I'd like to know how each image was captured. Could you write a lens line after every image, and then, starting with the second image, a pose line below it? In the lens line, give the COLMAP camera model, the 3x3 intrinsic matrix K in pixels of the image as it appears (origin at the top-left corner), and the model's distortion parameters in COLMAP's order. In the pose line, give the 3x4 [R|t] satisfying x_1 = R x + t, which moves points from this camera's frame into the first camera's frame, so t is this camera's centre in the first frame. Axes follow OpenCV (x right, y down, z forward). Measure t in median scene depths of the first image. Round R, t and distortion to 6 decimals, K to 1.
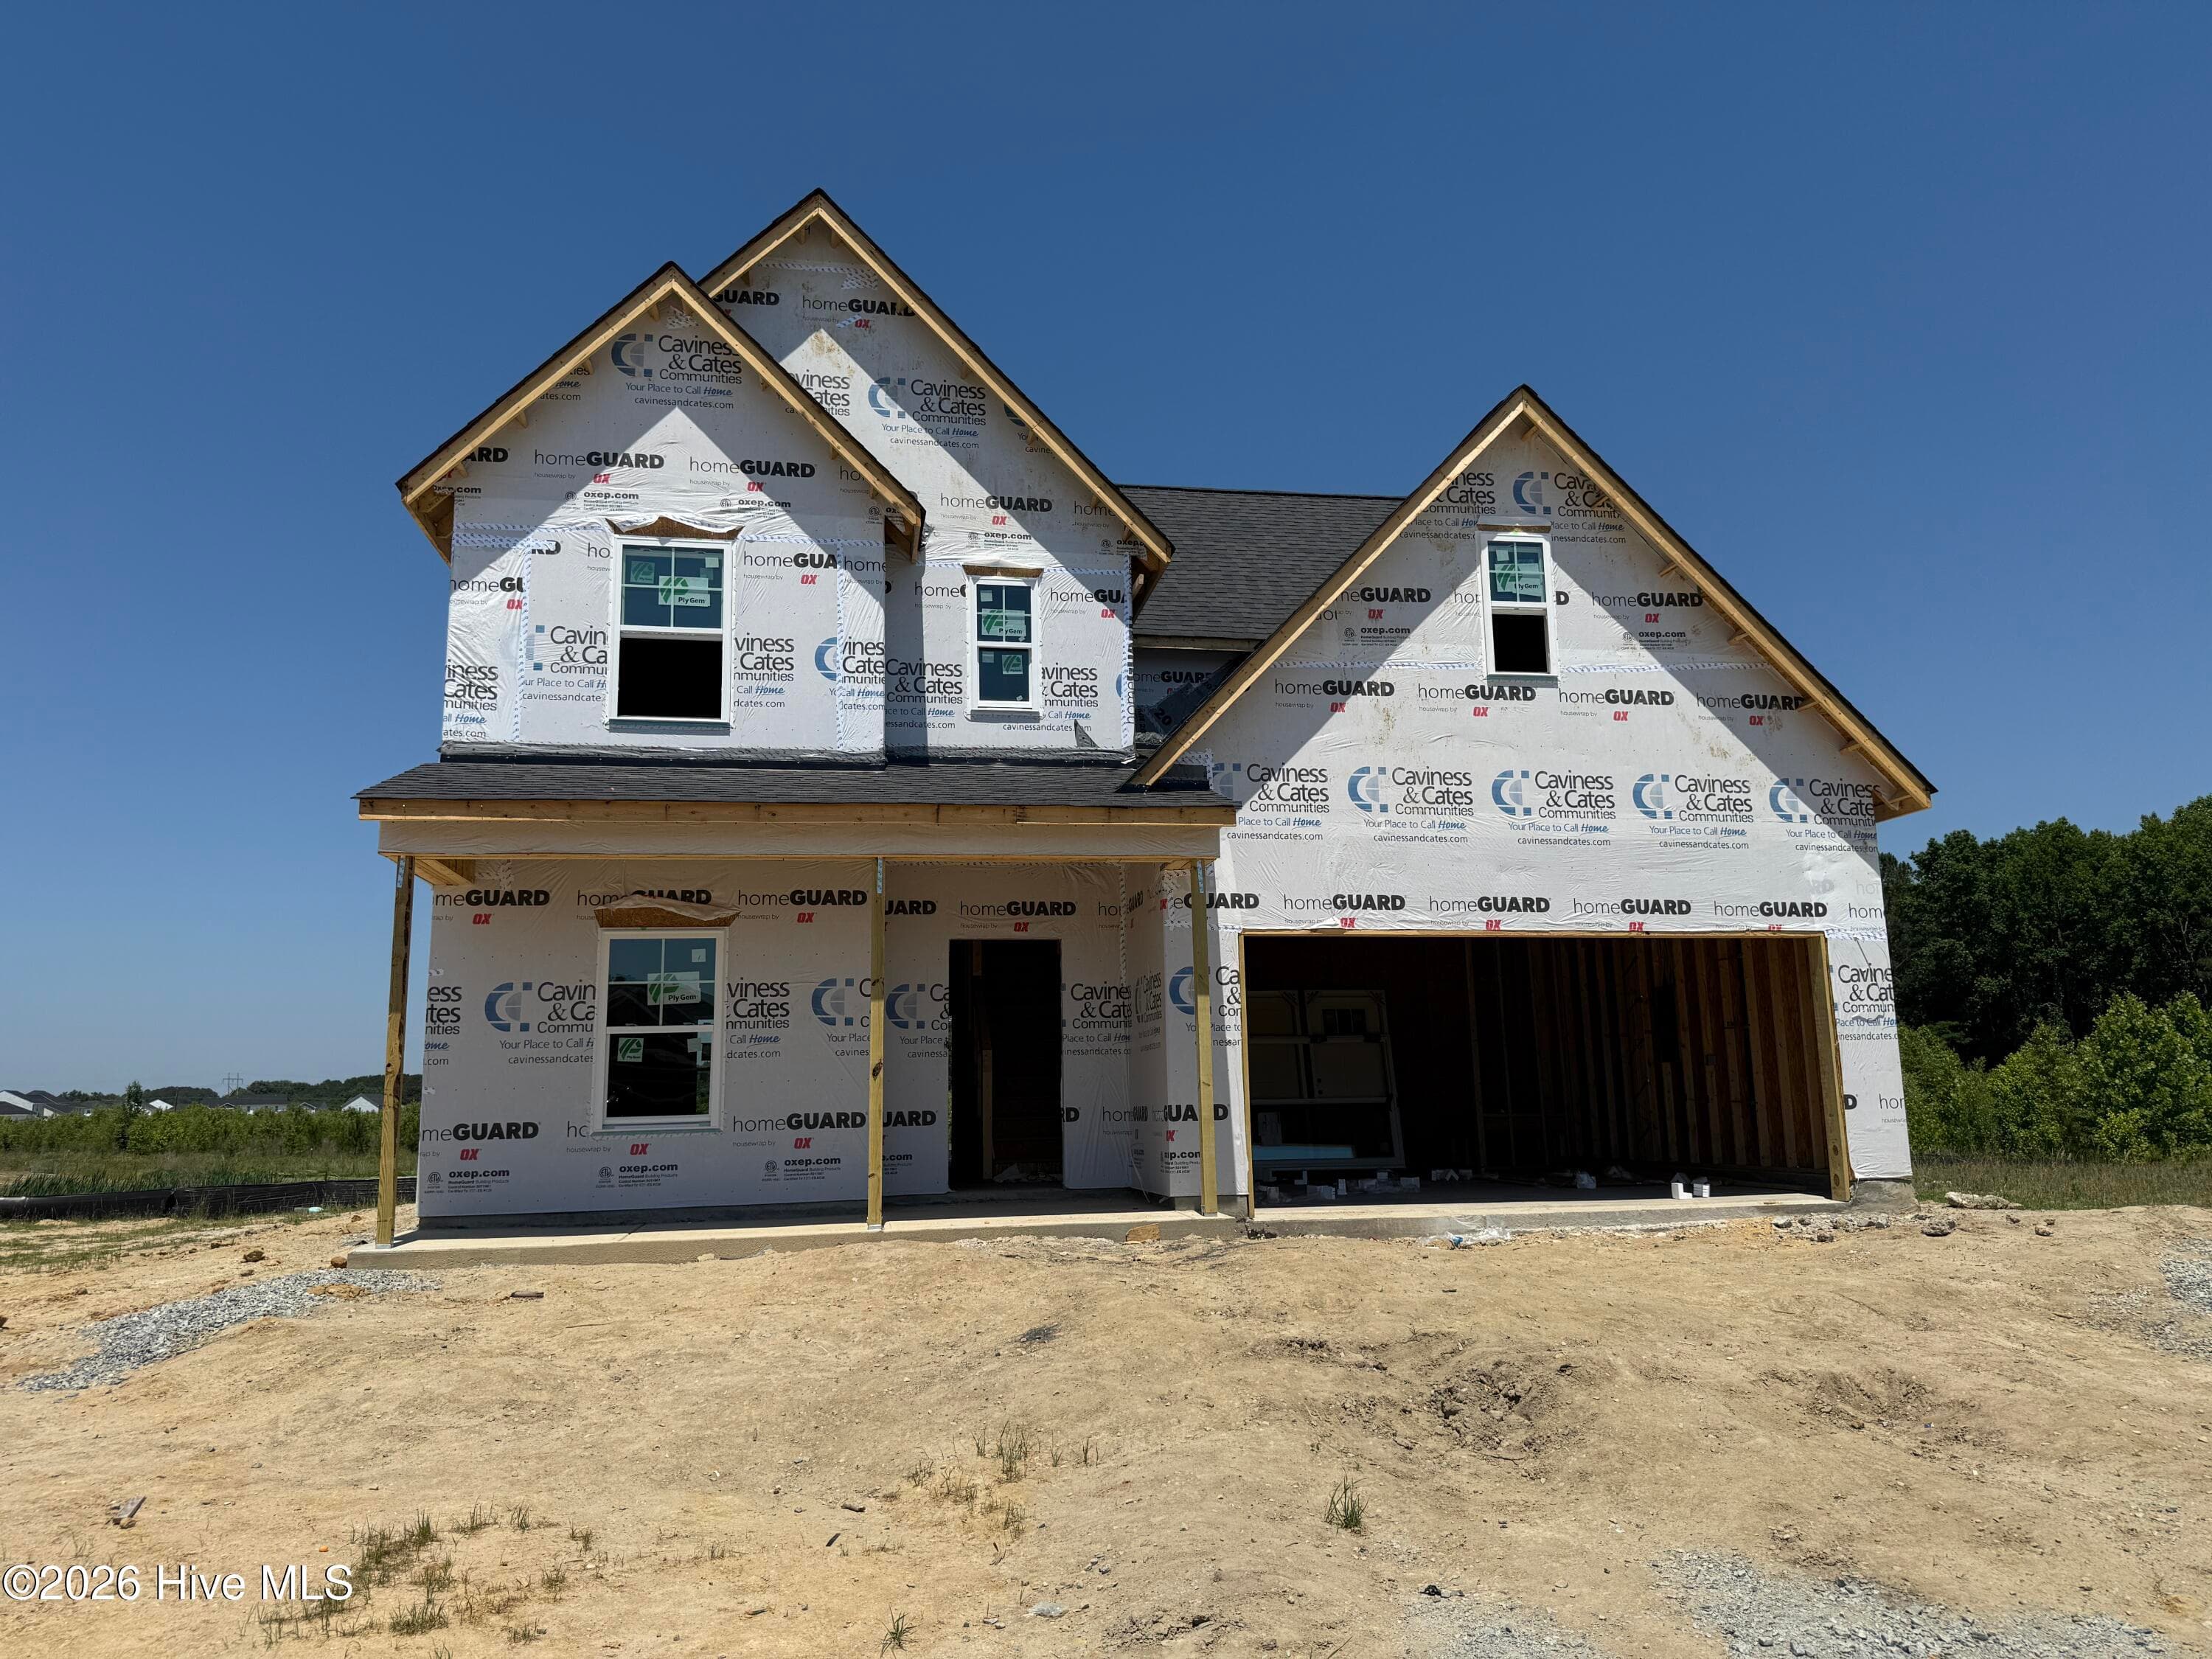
lens RADIAL K [[1560.5, 0, 1087.1], [0, 1560.5, 840.8], [0, 0, 1]] dist [0.054373, -0.095819]
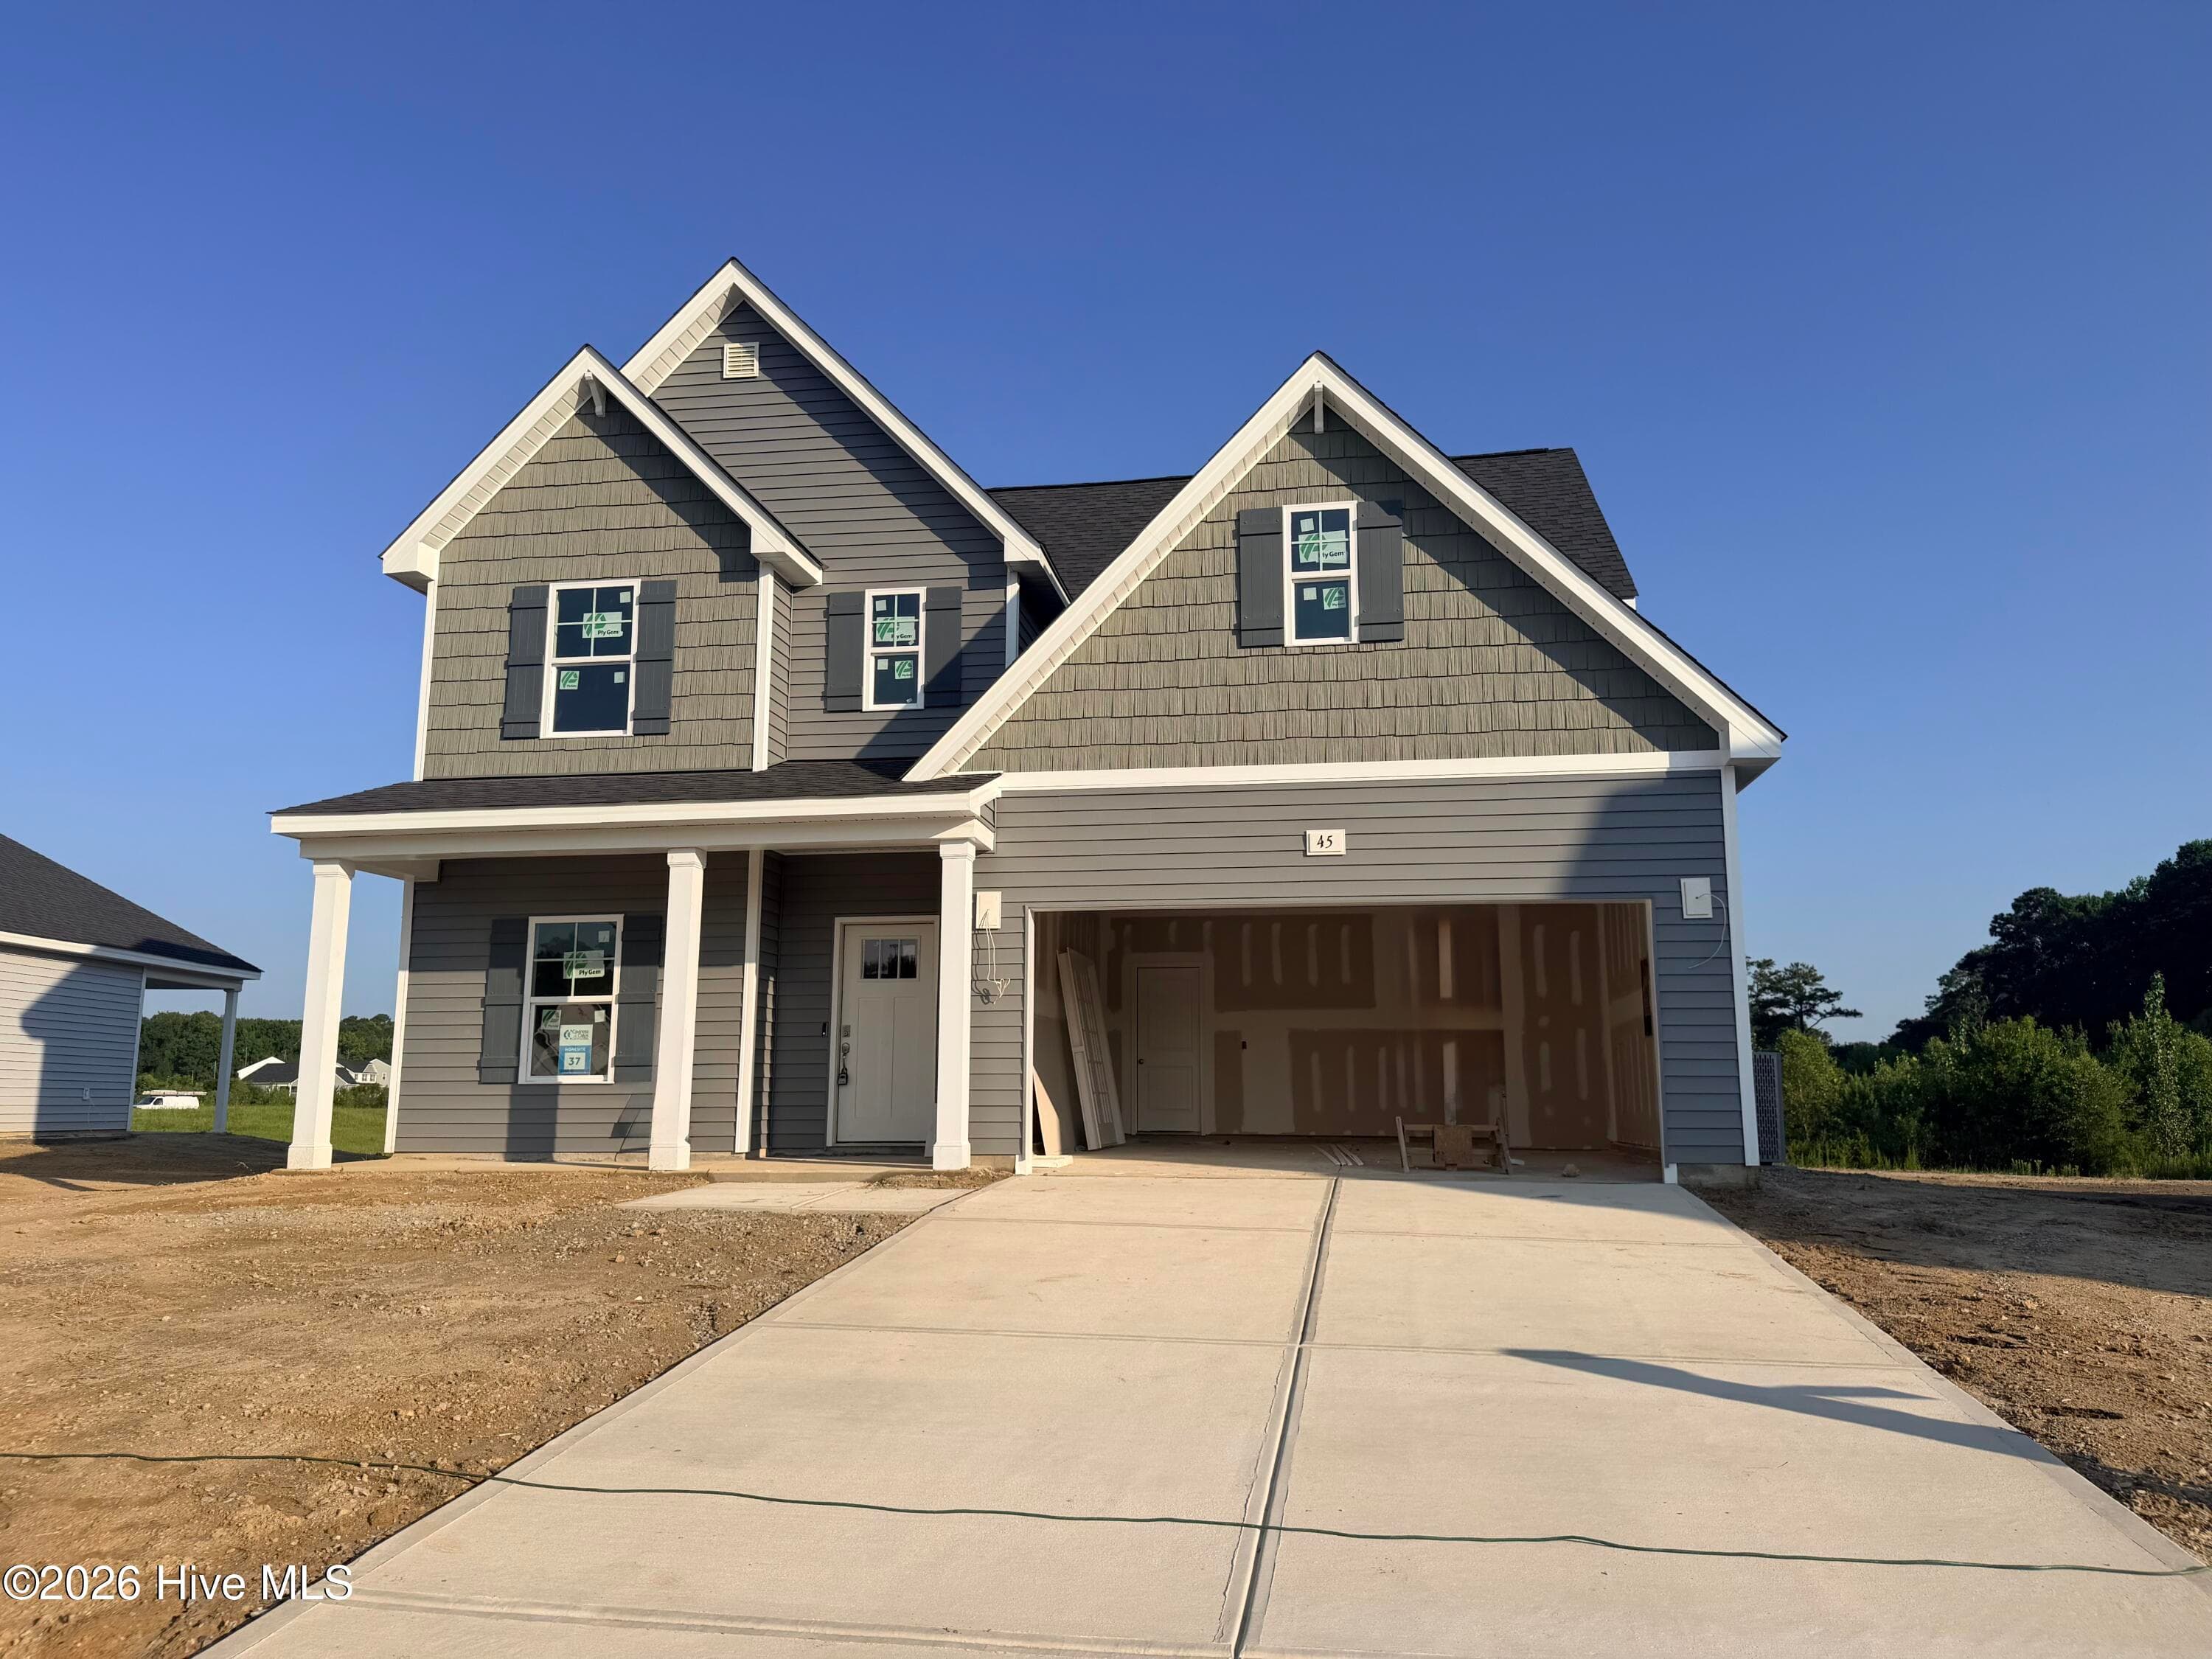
lens RADIAL K [[1560.5, 0, 1118.3], [0, 1560.5, 843.2], [0, 0, 1]] dist [0.054373, -0.095819]
pose [[0.949181, -0.034967, -0.312783, 0.463082], [0.037419, 0.999298, 0.001837, 0.015089], [0.312500, -0.013447, 0.949823, 0.008896]]
